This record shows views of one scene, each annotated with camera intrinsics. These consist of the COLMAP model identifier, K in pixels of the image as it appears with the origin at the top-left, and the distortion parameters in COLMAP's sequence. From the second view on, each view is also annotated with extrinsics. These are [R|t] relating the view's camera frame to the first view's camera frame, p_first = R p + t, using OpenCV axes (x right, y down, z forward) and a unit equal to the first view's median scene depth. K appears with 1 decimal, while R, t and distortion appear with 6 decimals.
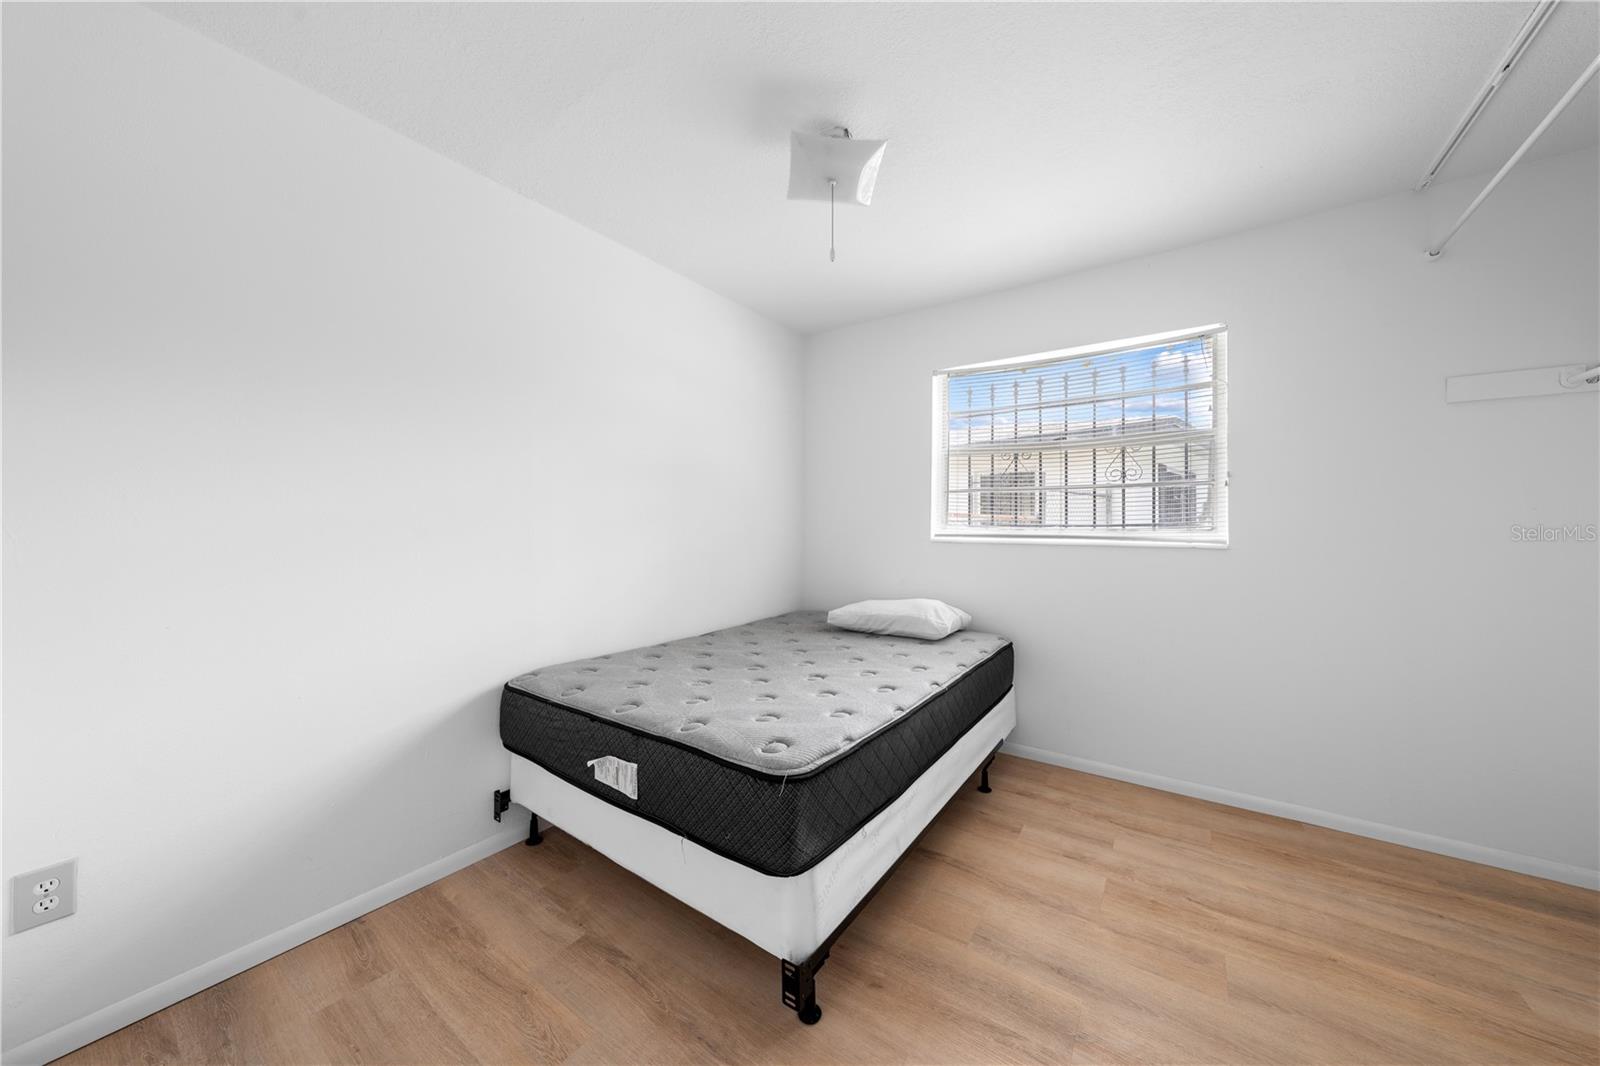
lens RADIAL K [[539.4, 0, 813.2], [0, 539.4, 532.4], [0, 0, 1]] dist [-0.000381, 0.000034]
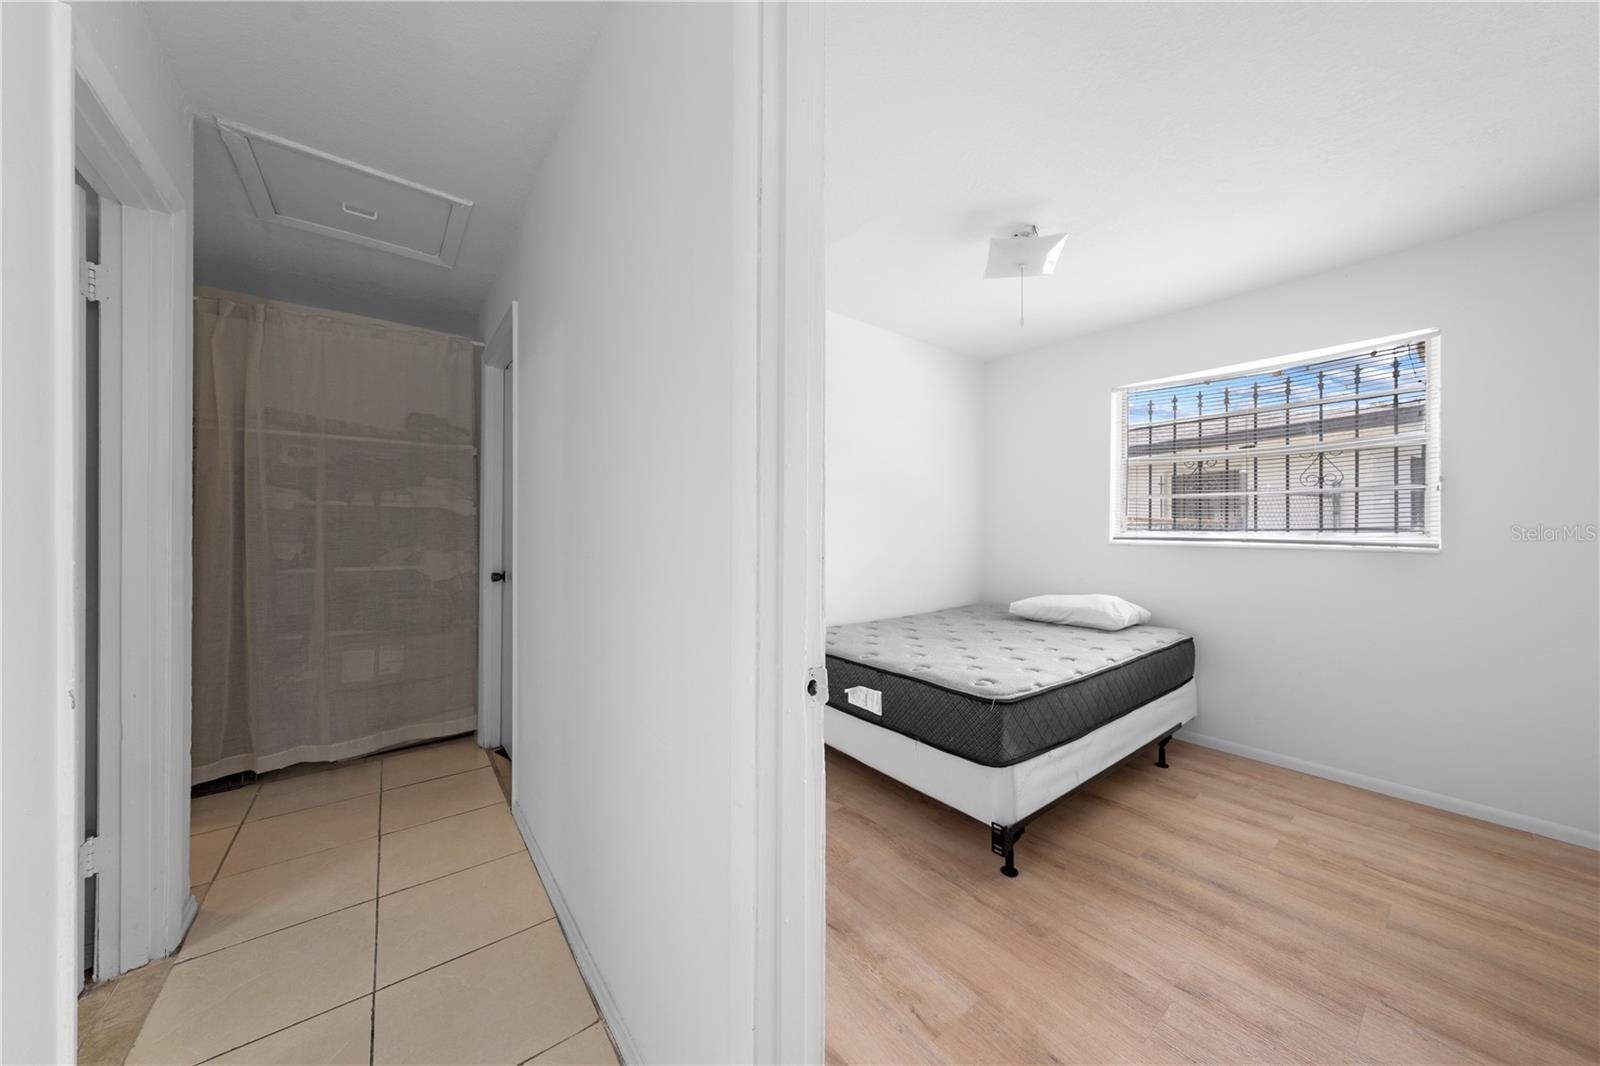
lens RADIAL K [[539.4, 0, 807.6], [0, 539.4, 530.0], [0, 0, 1]] dist [-0.000381, 0.000034]
pose [[0.954475, 0.002631, -0.298278, -0.067340], [-0.005484, 0.999947, -0.008729, 0.003194], [0.298239, 0.009967, 0.954439, -0.383044]]
